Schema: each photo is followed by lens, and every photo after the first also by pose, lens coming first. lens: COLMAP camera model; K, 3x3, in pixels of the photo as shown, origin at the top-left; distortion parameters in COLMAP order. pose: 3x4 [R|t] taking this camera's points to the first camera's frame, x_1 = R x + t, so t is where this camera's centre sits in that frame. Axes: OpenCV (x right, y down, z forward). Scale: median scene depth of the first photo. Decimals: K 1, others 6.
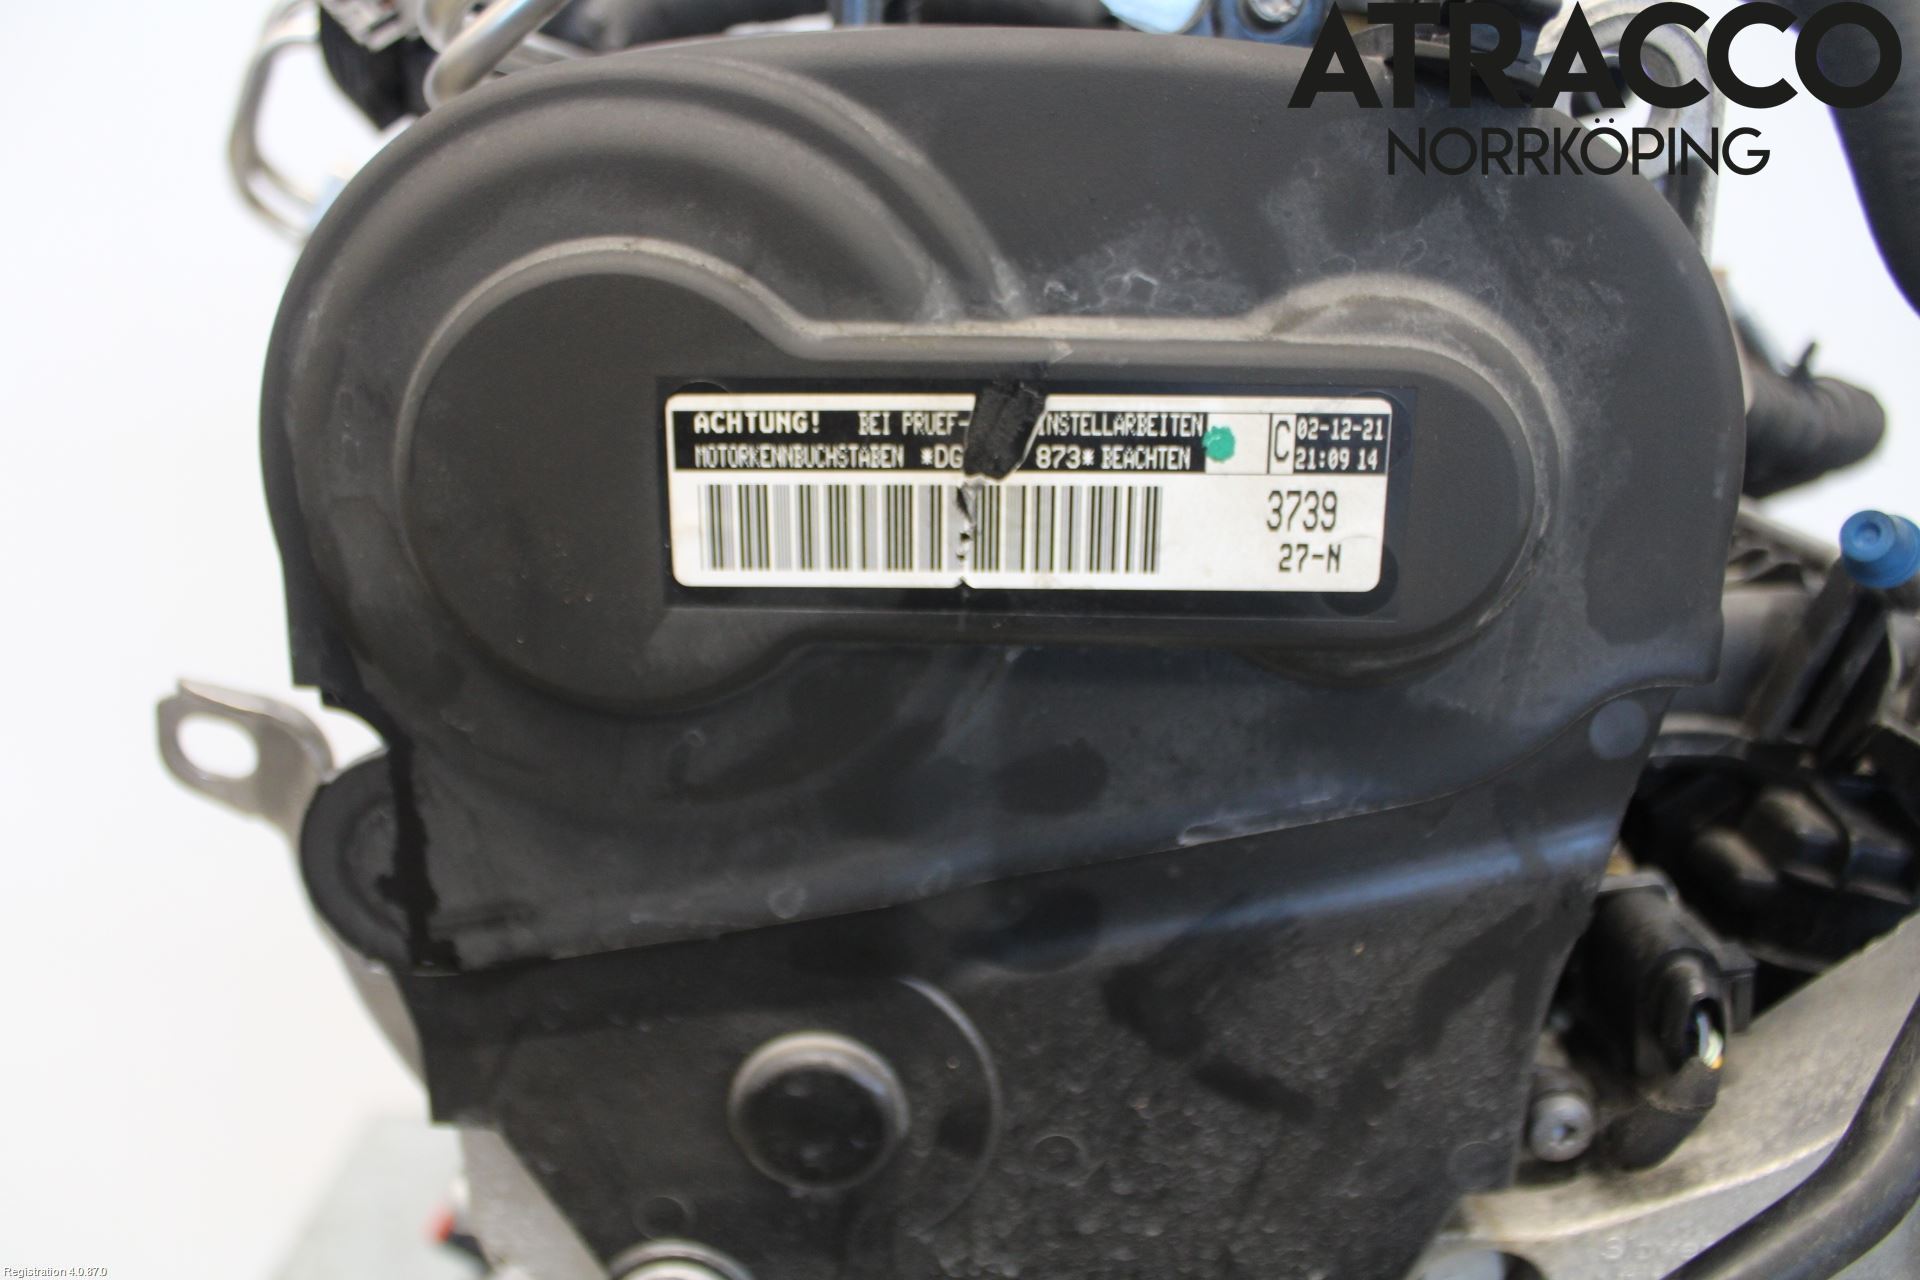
lens RADIAL K [[1227.3, 0, 960.0], [0, 1227.3, 640.0], [0, 0, 1]] dist [-0.059805, 0.001505]
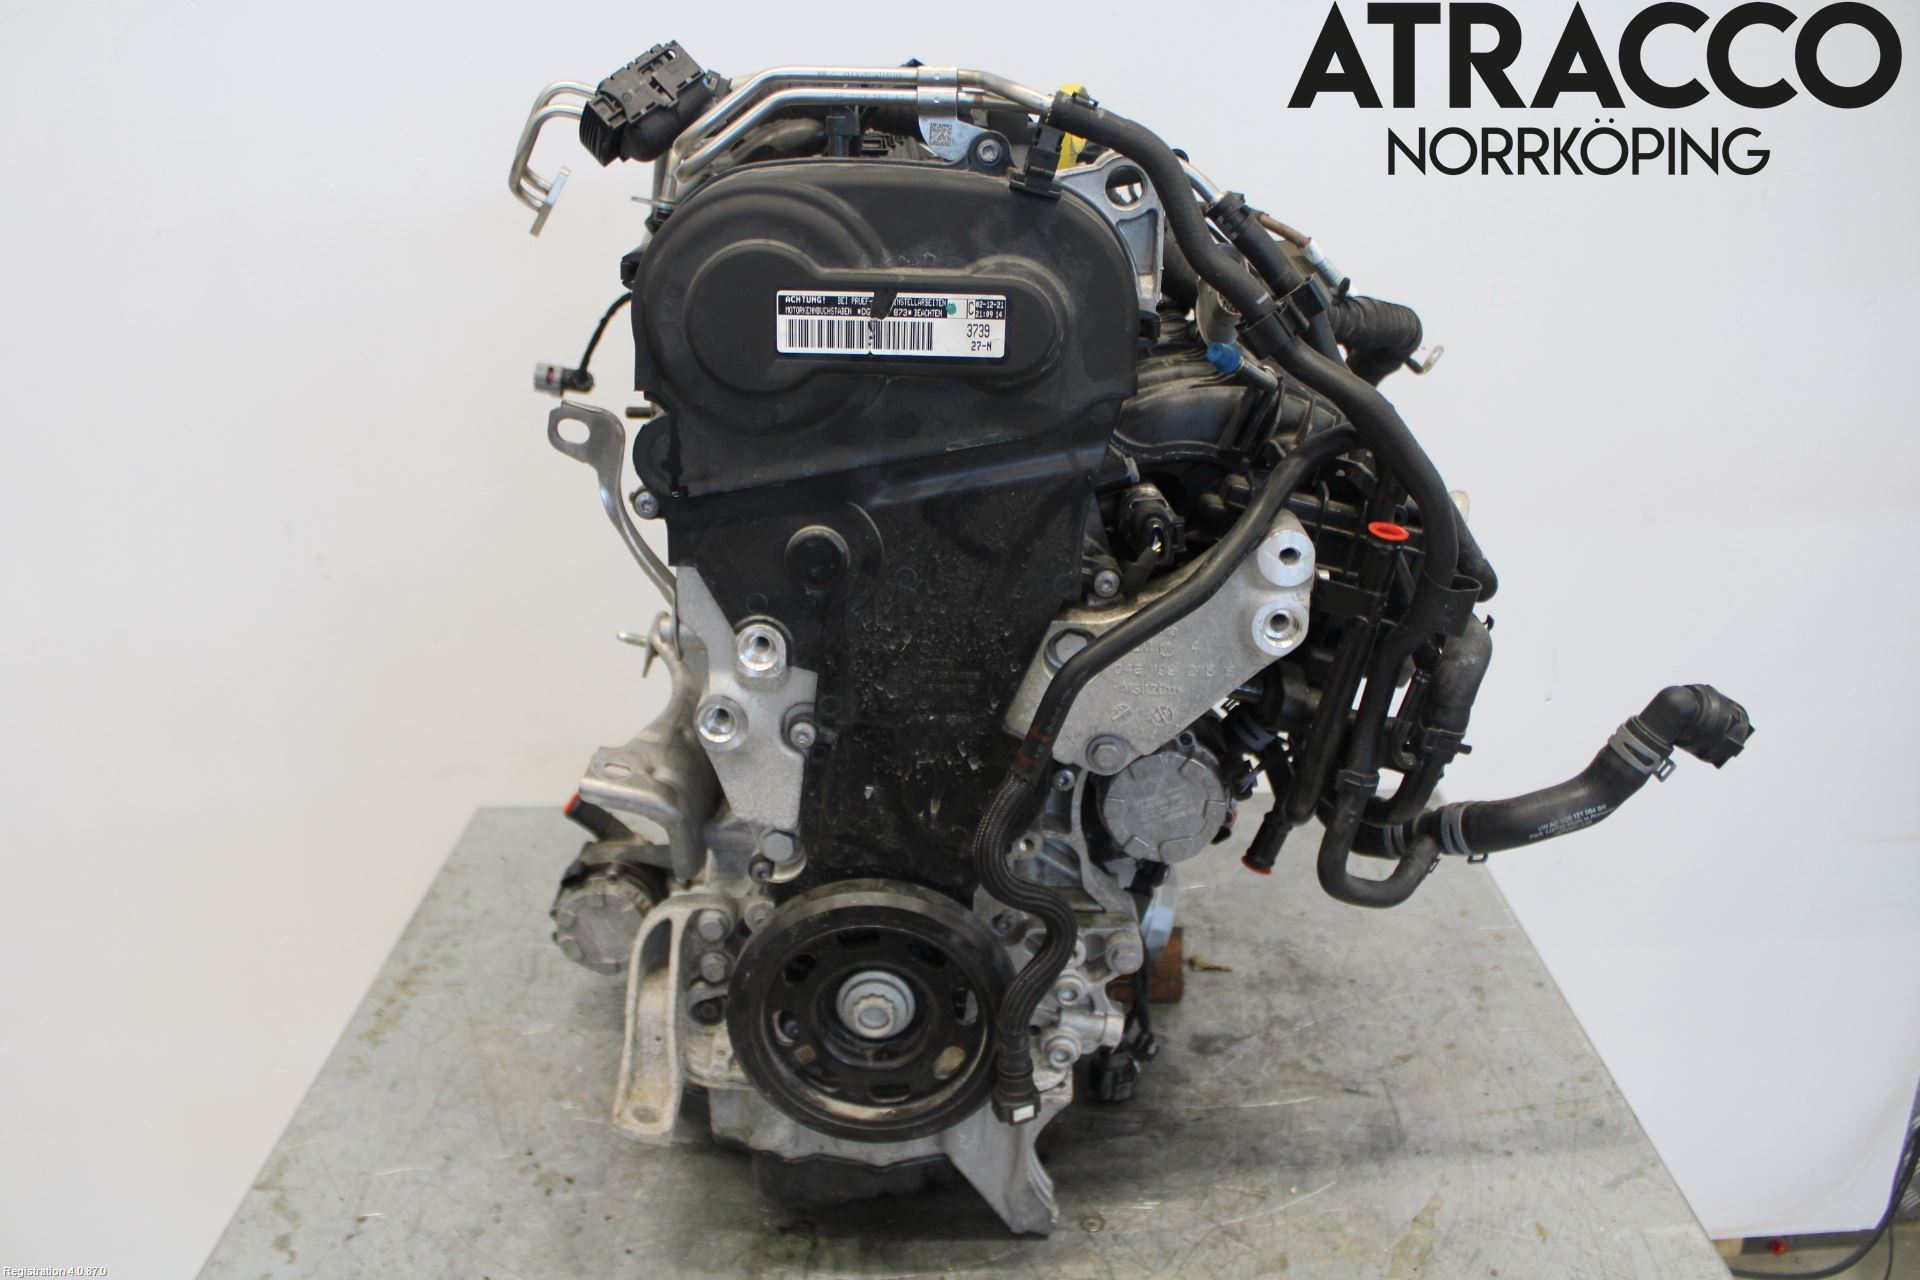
lens RADIAL K [[1603.9, 0, 960.0], [0, 1603.9, 640.0], [0, 0, 1]] dist [-0.000803, 0.000347]
pose [[0.999824, 0.018646, -0.001966, 0.249607], [-0.018669, 0.999749, -0.012362, 0.722301], [0.001735, 0.012396, 0.999922, -3.034678]]
